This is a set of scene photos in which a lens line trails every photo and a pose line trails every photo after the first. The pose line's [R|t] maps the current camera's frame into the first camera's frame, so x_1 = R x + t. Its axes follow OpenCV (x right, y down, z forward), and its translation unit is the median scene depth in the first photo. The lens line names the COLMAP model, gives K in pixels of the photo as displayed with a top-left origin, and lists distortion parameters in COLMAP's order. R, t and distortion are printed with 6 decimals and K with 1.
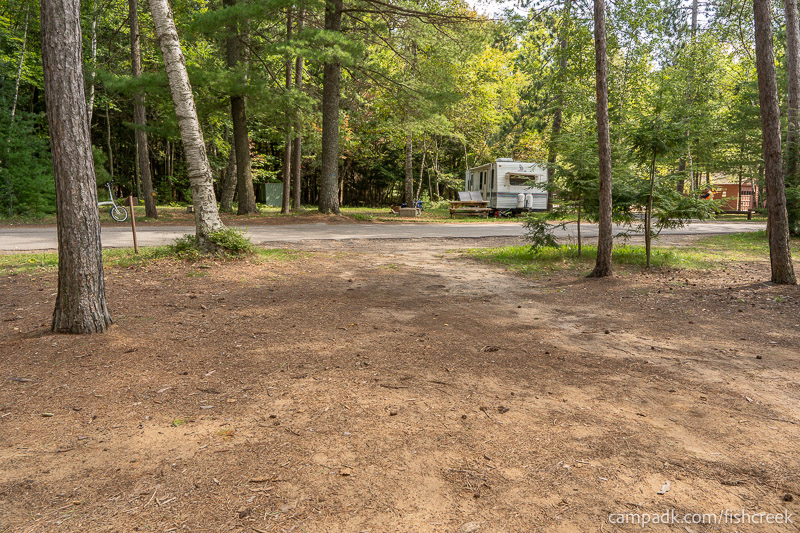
lens RADIAL K [[532.7, 0, 401.8], [0, 532.7, 267.8], [0, 0, 1]] dist [0.001260, 0.000590]
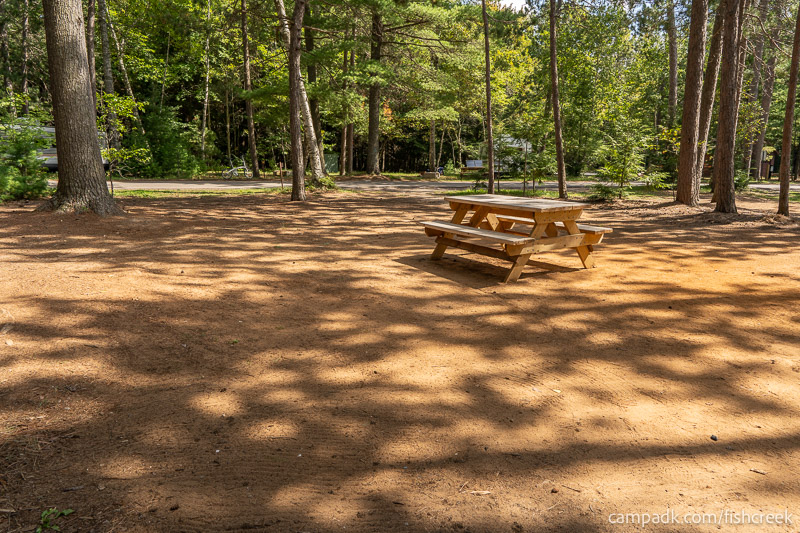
lens RADIAL K [[532.7, 0, 402.1], [0, 532.7, 263.0], [0, 0, 1]] dist [0.001260, 0.000590]
pose [[0.996683, 0.012838, -0.080364, 0.059756], [-0.008973, 0.998794, 0.048269, 0.062315], [0.080887, -0.047388, 0.995596, -0.428178]]
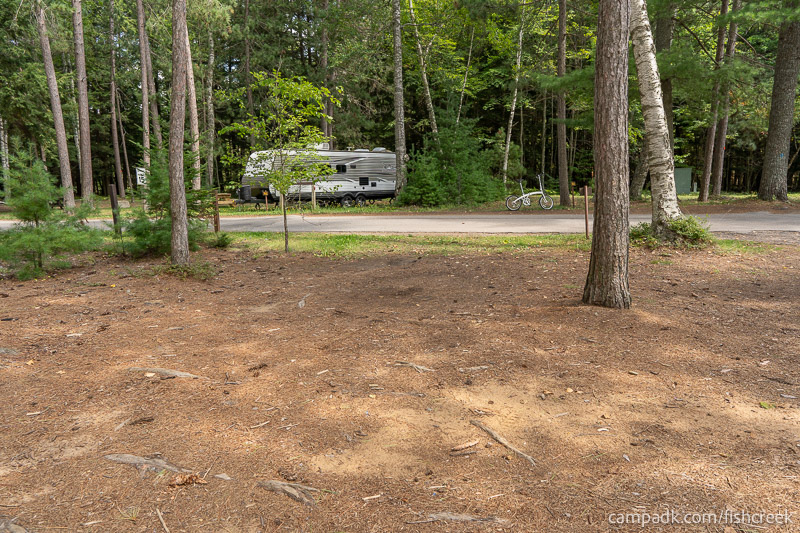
lens RADIAL K [[532.7, 0, 402.3], [0, 532.7, 270.0], [0, 0, 1]] dist [0.001260, 0.000590]
pose [[0.778546, 0.072974, -0.623330, -0.043719], [-0.057035, 0.997334, 0.045521, 0.003035], [0.624990, 0.000111, 0.780633, -0.030728]]
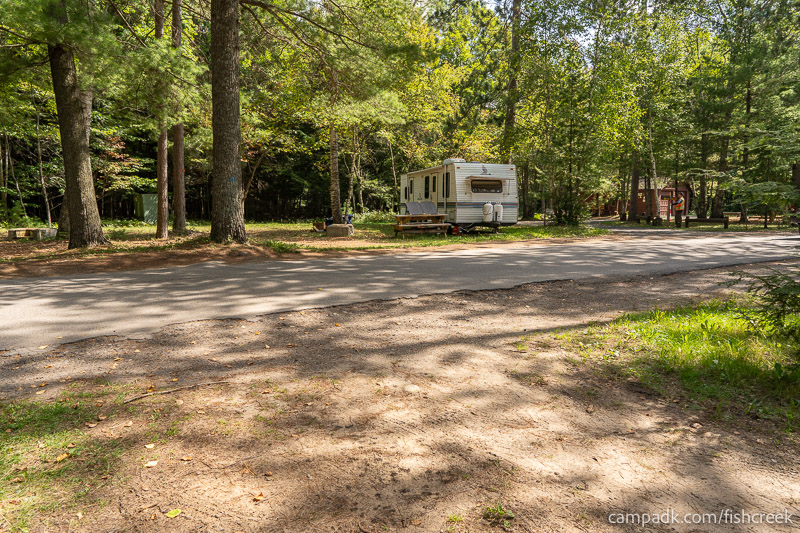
lens RADIAL K [[532.7, 0, 398.3], [0, 532.7, 267.5], [0, 0, 1]] dist [0.001260, 0.000590]
pose [[0.984589, -0.036422, 0.171047, -0.038602], [0.039158, 0.999153, -0.012645, -0.044128], [-0.170442, 0.019148, 0.985182, 0.278695]]
